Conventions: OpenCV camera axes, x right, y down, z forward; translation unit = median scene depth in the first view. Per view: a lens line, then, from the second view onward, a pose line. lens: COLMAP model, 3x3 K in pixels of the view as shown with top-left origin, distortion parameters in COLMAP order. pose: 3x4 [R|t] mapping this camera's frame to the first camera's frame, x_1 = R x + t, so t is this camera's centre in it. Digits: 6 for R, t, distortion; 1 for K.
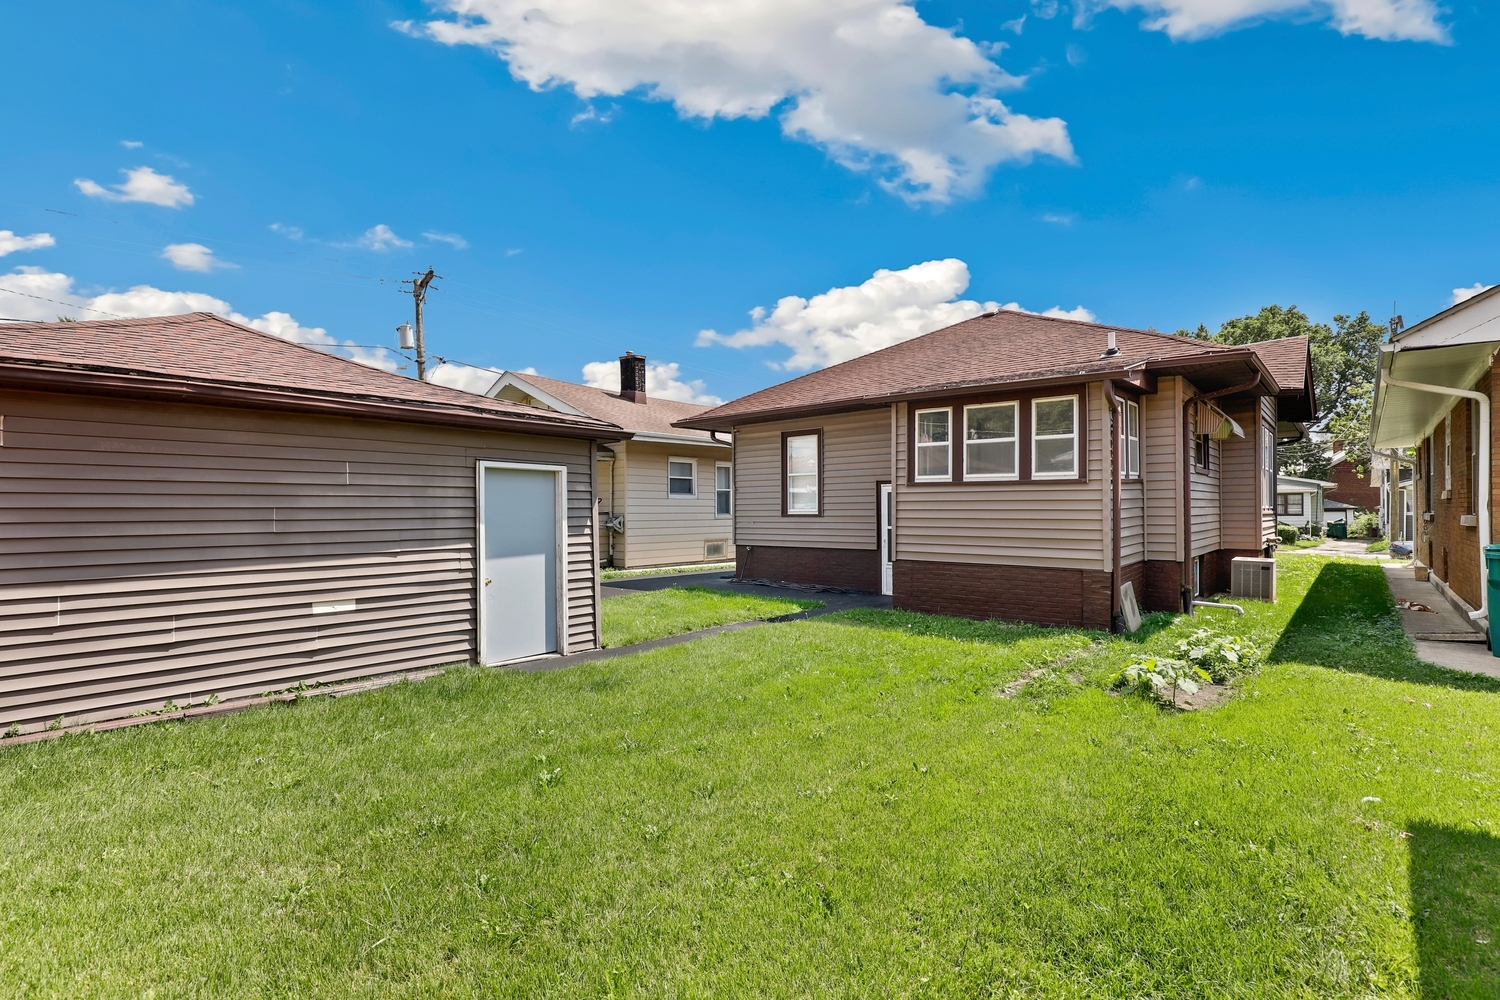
lens RADIAL K [[690.2, 0, 750.4], [0, 690.2, 504.4], [0, 0, 1]] dist [-0.000621, -0.000037]
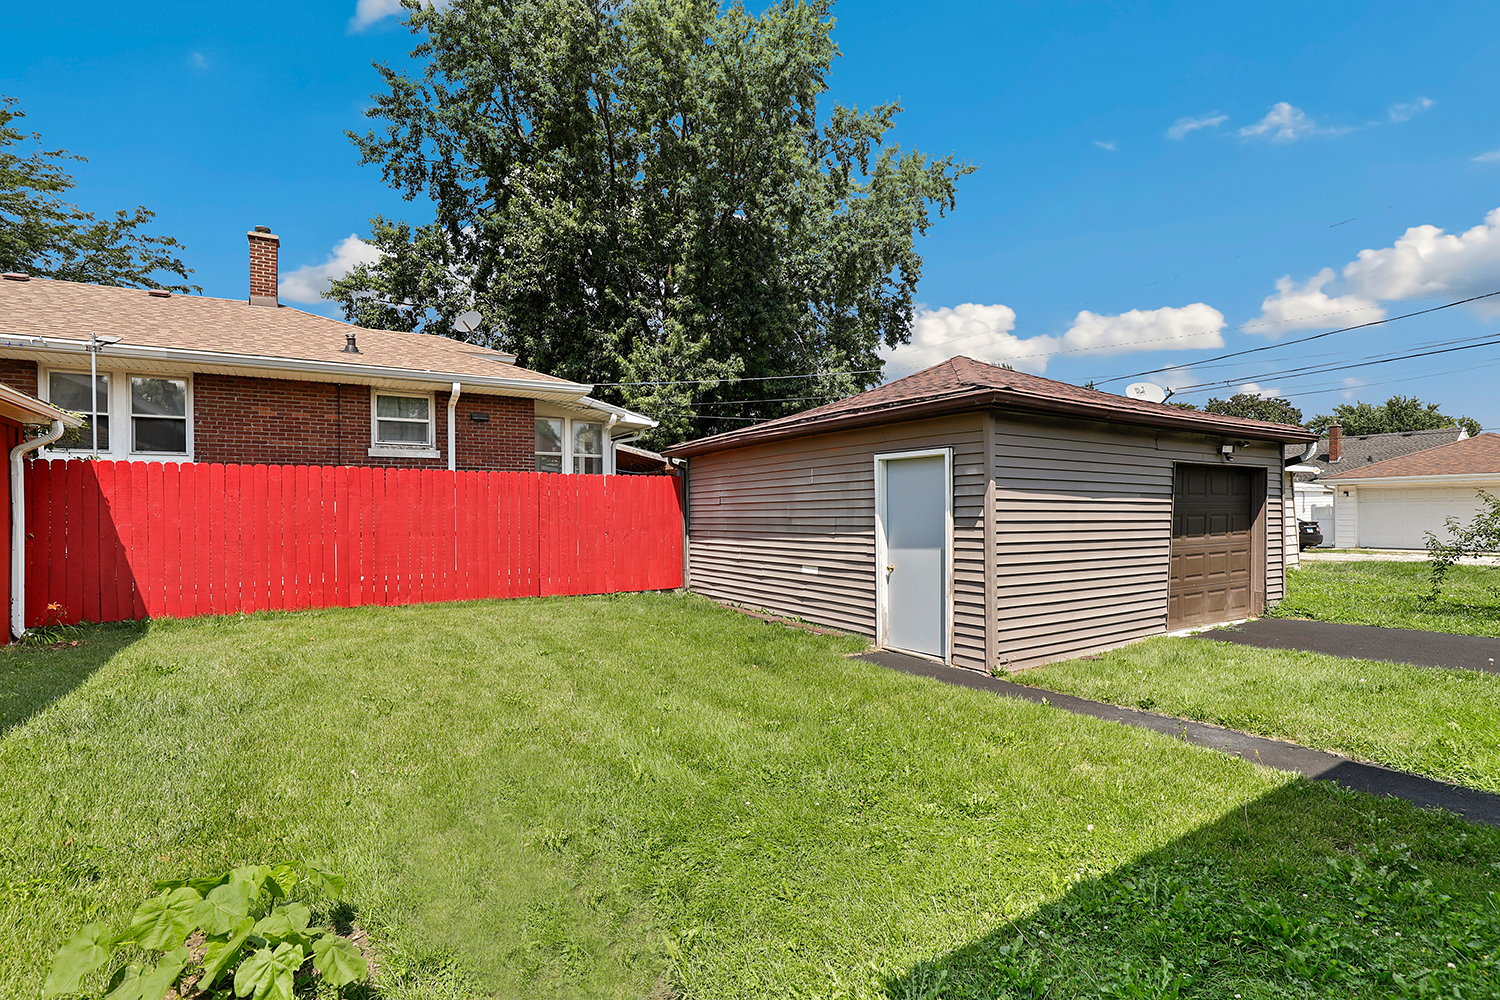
lens RADIAL K [[690.2, 0, 751.2], [0, 690.2, 510.9], [0, 0, 1]] dist [-0.000621, -0.000037]
pose [[-0.270906, 0.000298, -0.962606, 0.634715], [0.013919, 0.999897, -0.003607, 0.023296], [0.962505, -0.014375, -0.270882, 1.001381]]
